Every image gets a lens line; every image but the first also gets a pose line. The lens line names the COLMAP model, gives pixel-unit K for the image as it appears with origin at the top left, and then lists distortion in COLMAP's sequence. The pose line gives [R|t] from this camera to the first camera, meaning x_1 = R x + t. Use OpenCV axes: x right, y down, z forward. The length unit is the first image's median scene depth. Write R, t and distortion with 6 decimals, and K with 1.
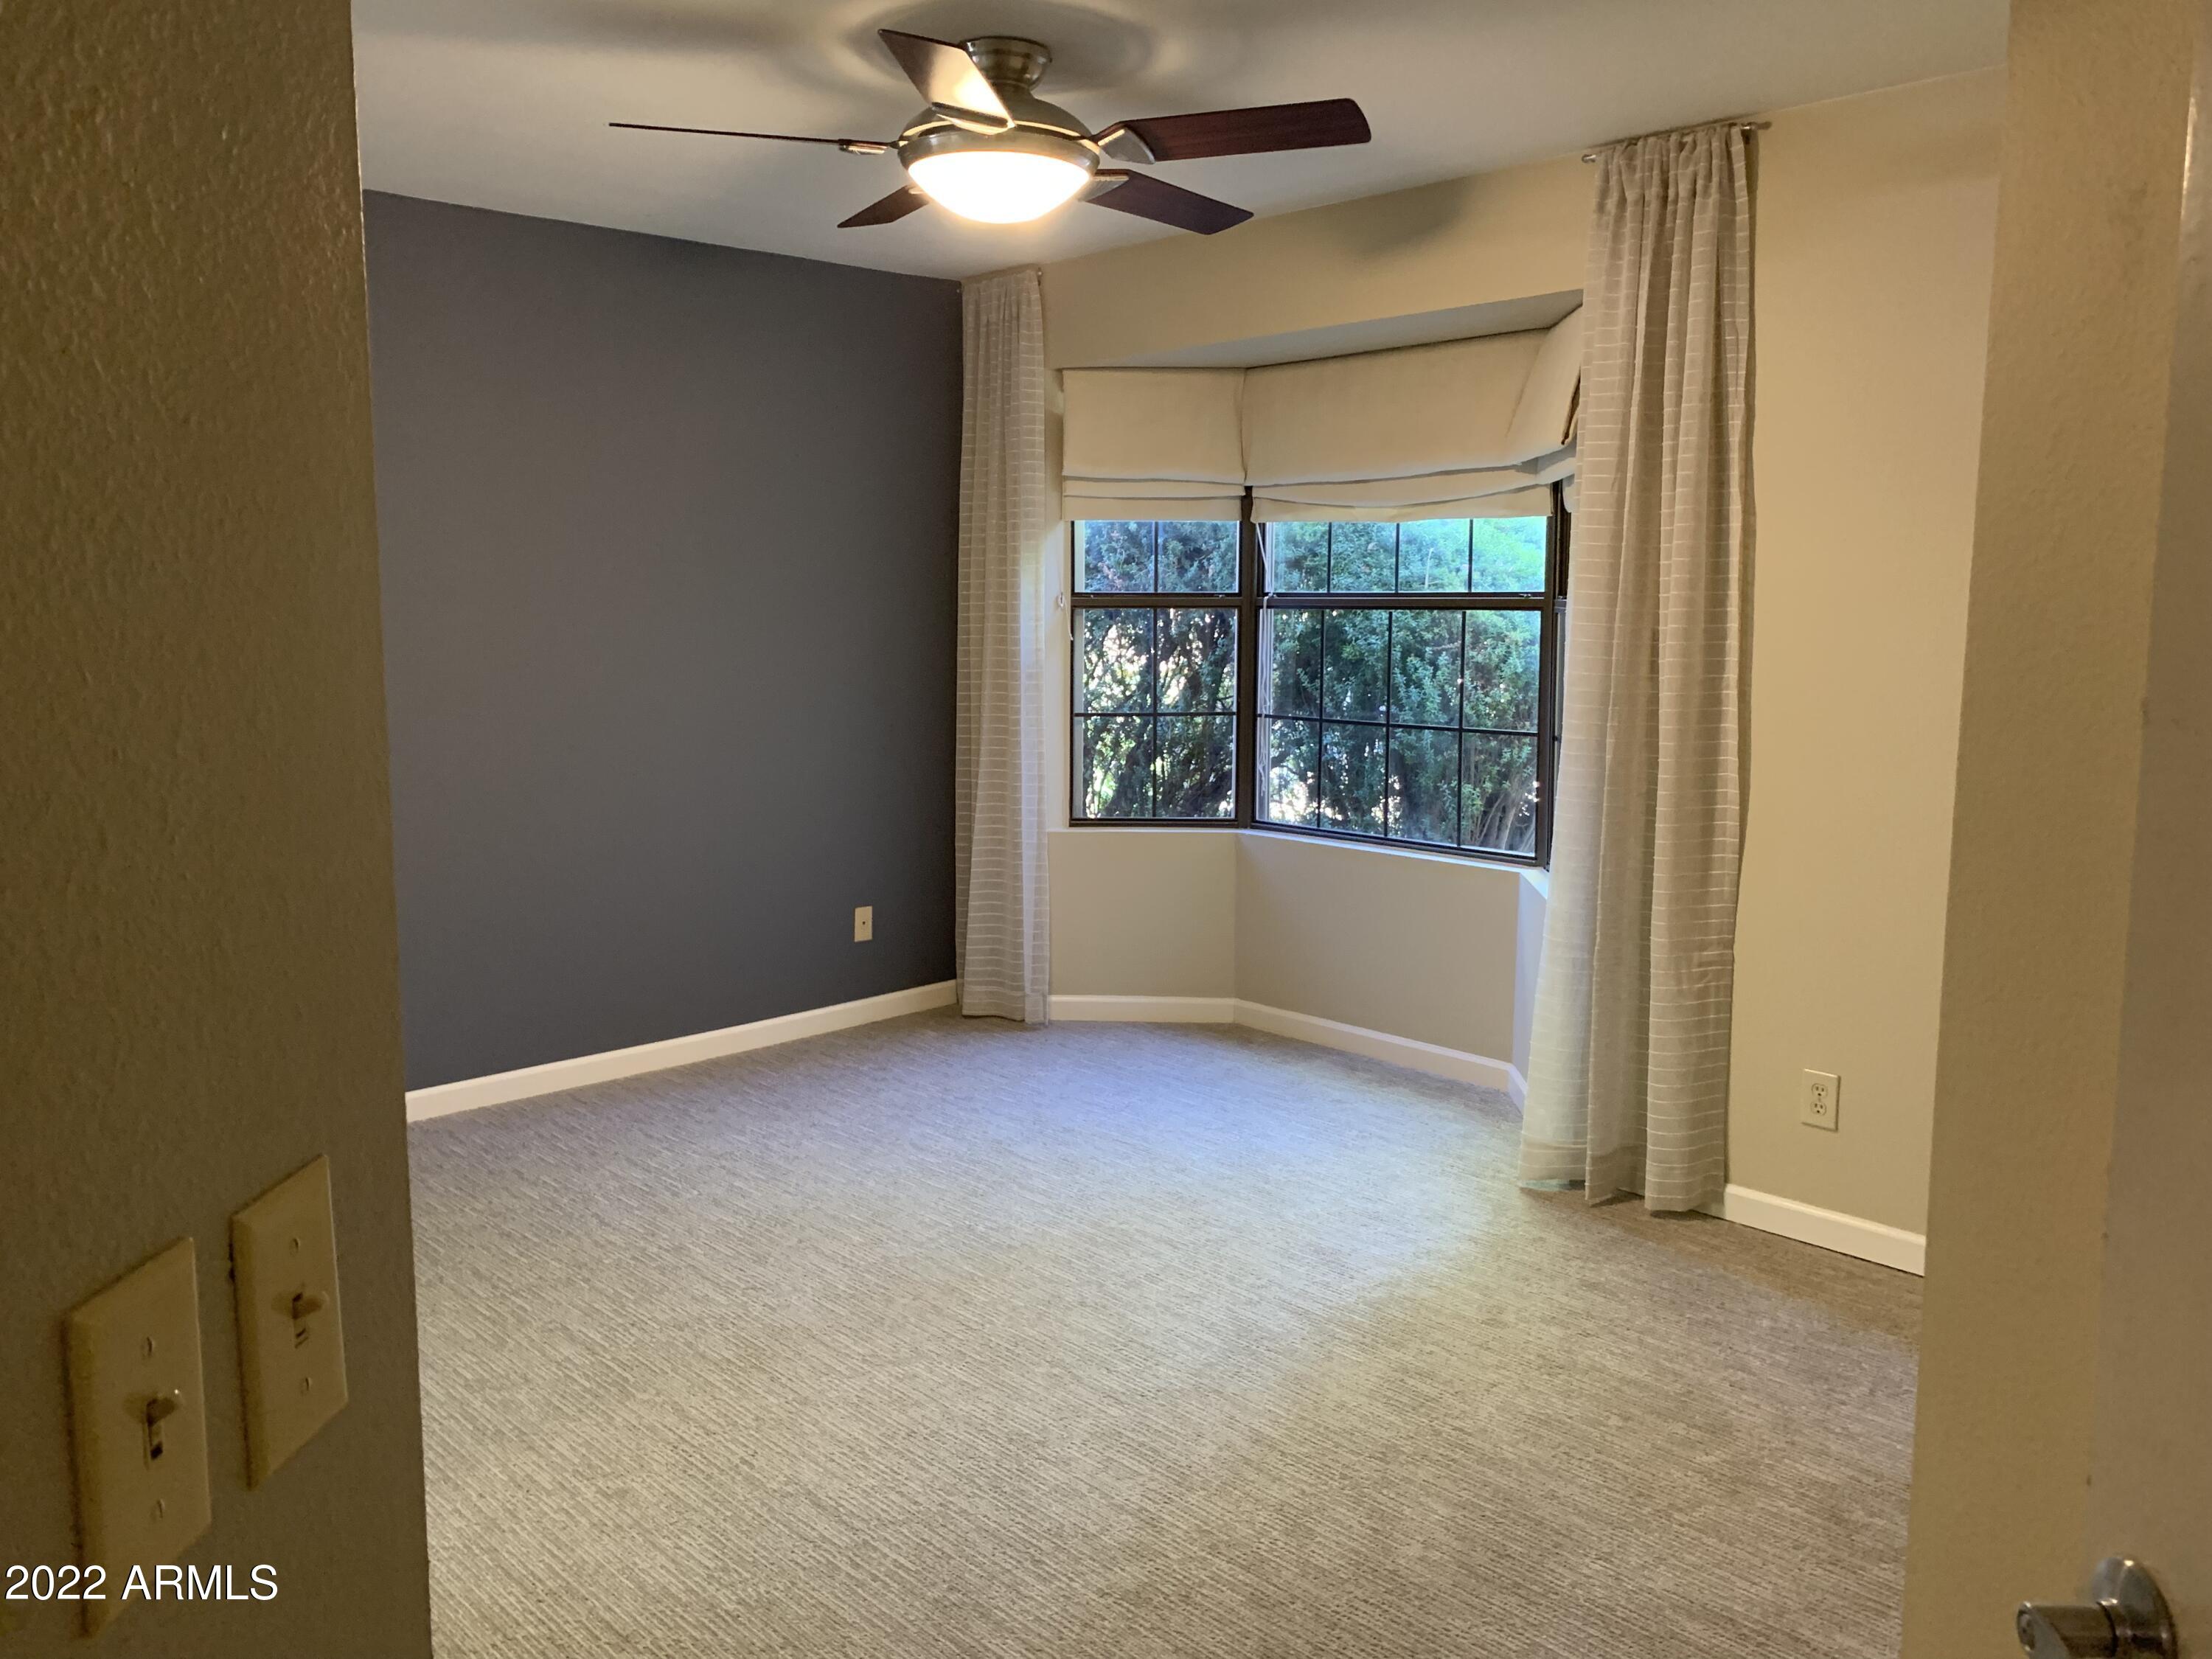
lens RADIAL K [[1689.0, 0, 1106.0], [0, 1689.0, 829.5], [0, 0, 1]] dist [0.001777, -0.000752]
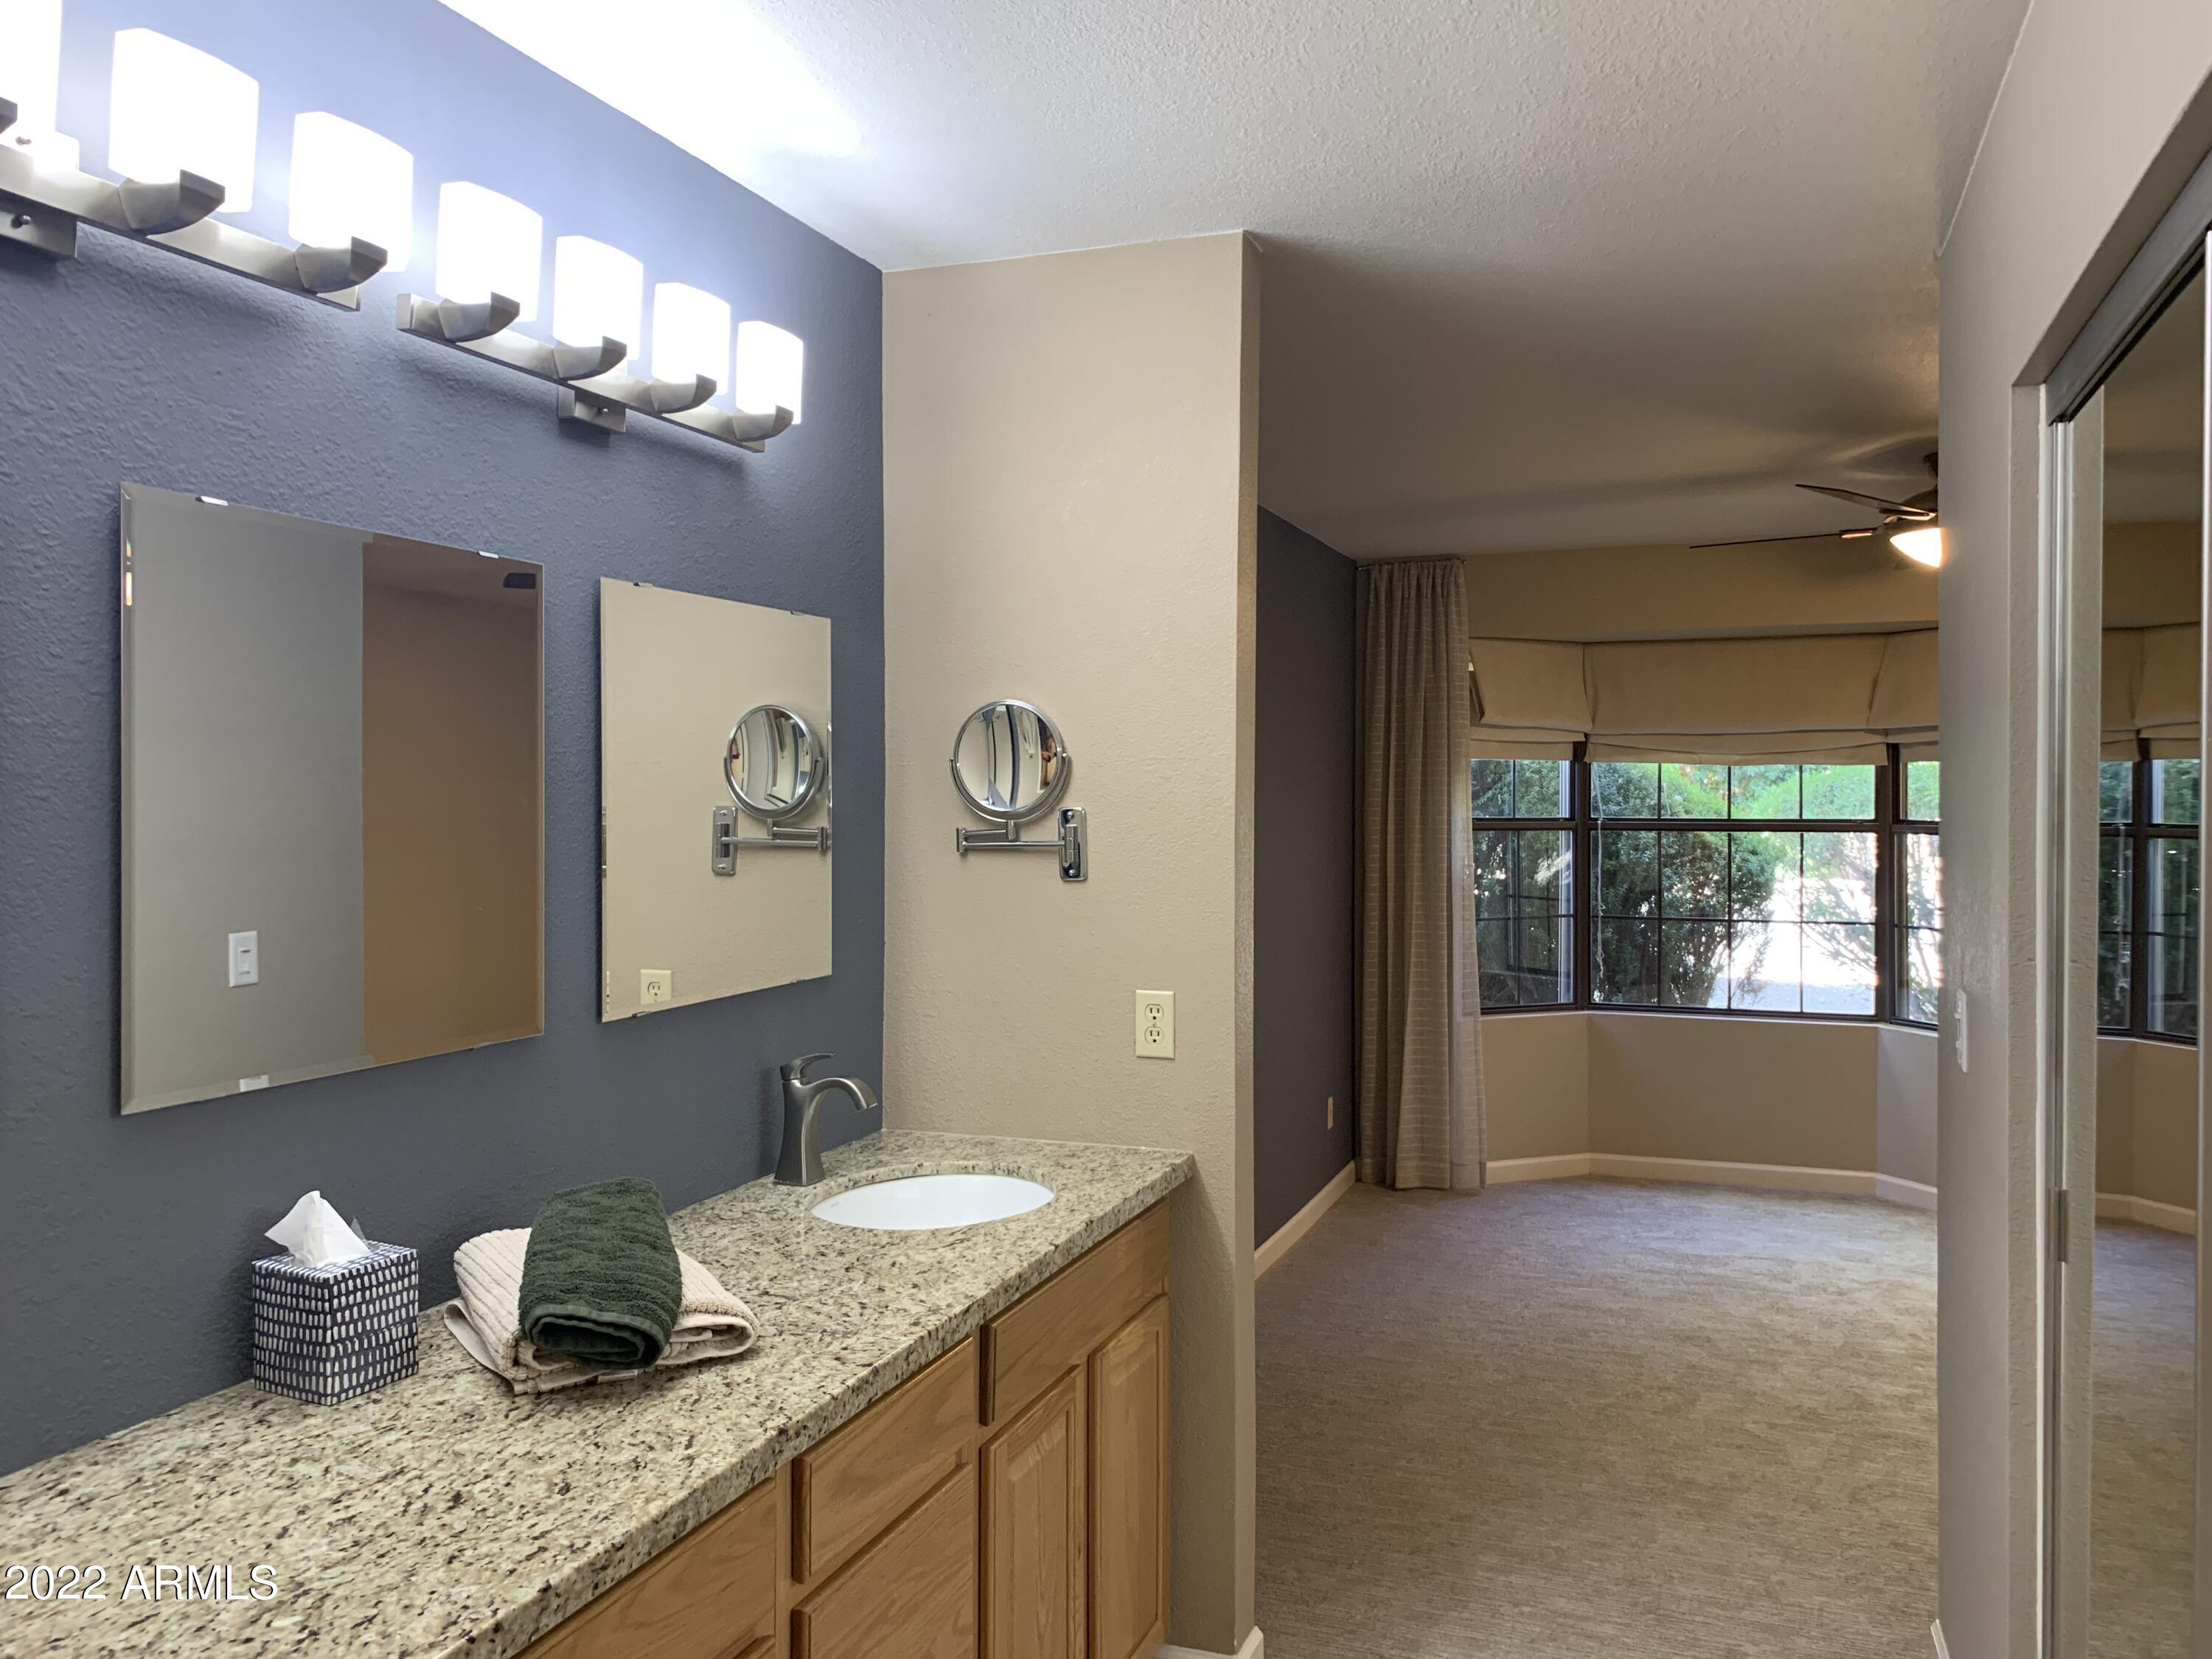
lens RADIAL K [[1689.0, 0, 1106.0], [0, 1689.0, 829.5], [0, 0, 1]] dist [0.001777, -0.000752]
pose [[0.892826, 0.002229, 0.450397, -0.788011], [0.055962, 0.991690, -0.115841, -0.008198], [-0.446912, 0.128631, 0.885282, 0.061974]]
